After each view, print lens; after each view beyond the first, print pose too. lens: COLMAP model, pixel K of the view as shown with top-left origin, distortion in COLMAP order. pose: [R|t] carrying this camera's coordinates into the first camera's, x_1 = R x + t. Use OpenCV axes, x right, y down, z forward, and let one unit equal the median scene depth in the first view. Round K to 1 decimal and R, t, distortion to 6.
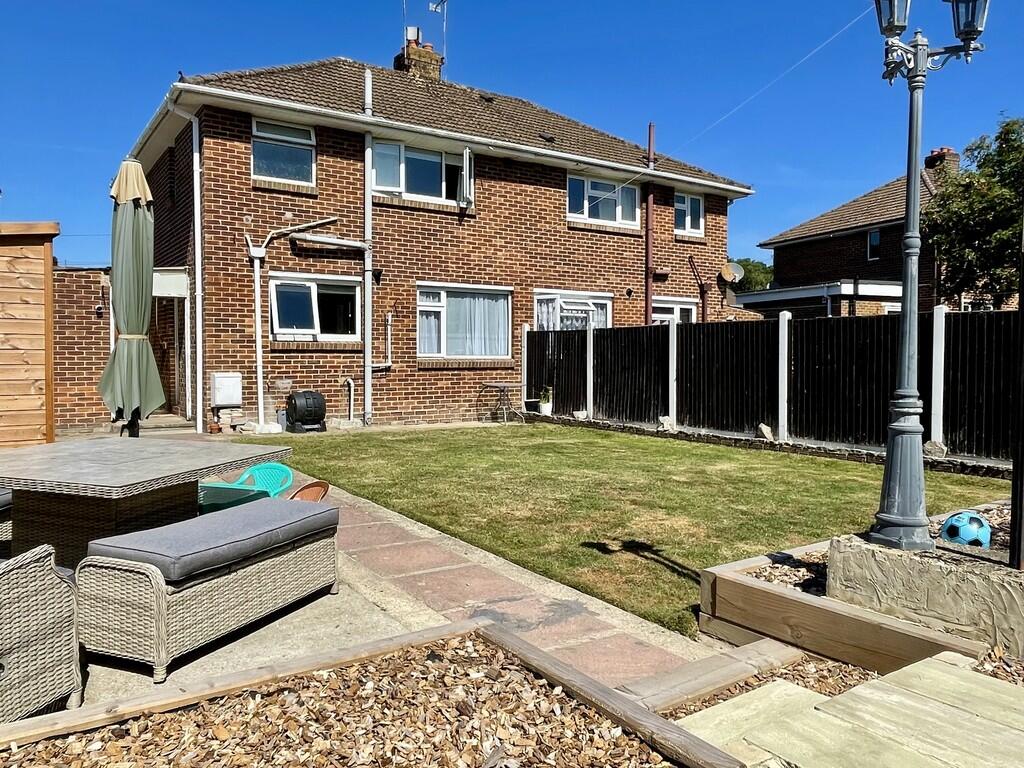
lens RADIAL K [[758.6, 0, 513.2], [0, 758.6, 382.3], [0, 0, 1]] dist [0.003142, 0.001273]
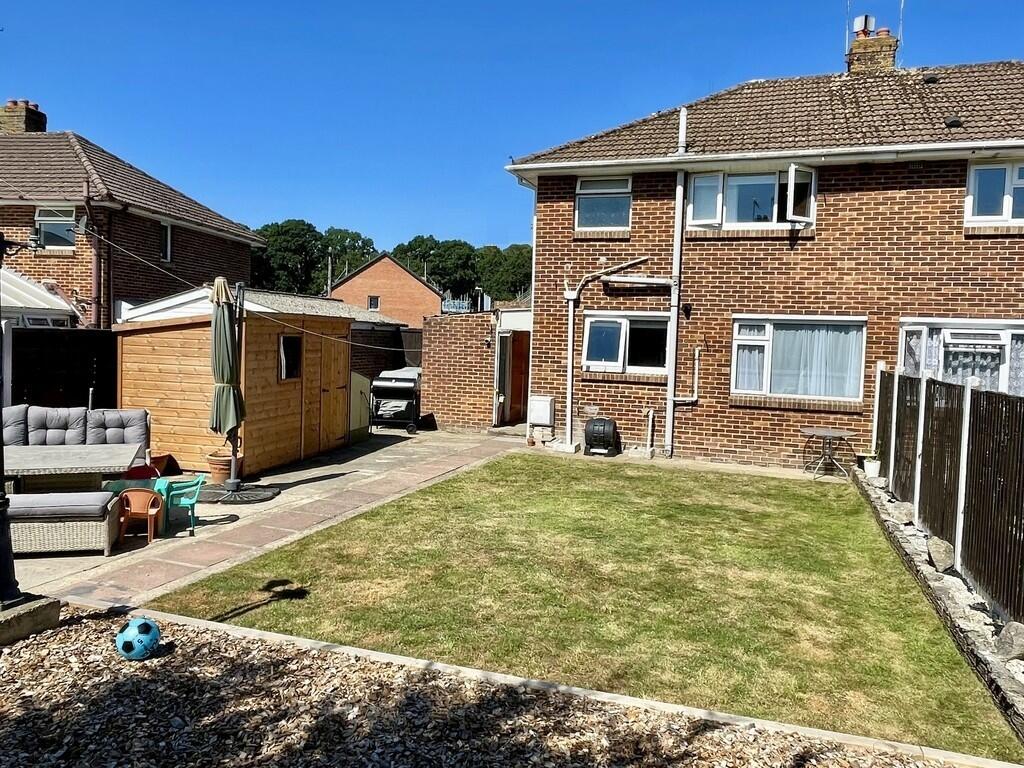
lens RADIAL K [[758.6, 0, 514.1], [0, 758.6, 381.4], [0, 0, 1]] dist [0.003142, 0.001273]
pose [[0.597293, 0.063255, -0.799525, 0.487891], [-0.061392, 0.997566, 0.033060, -0.064853], [0.799670, 0.029337, 0.599723, 0.213709]]
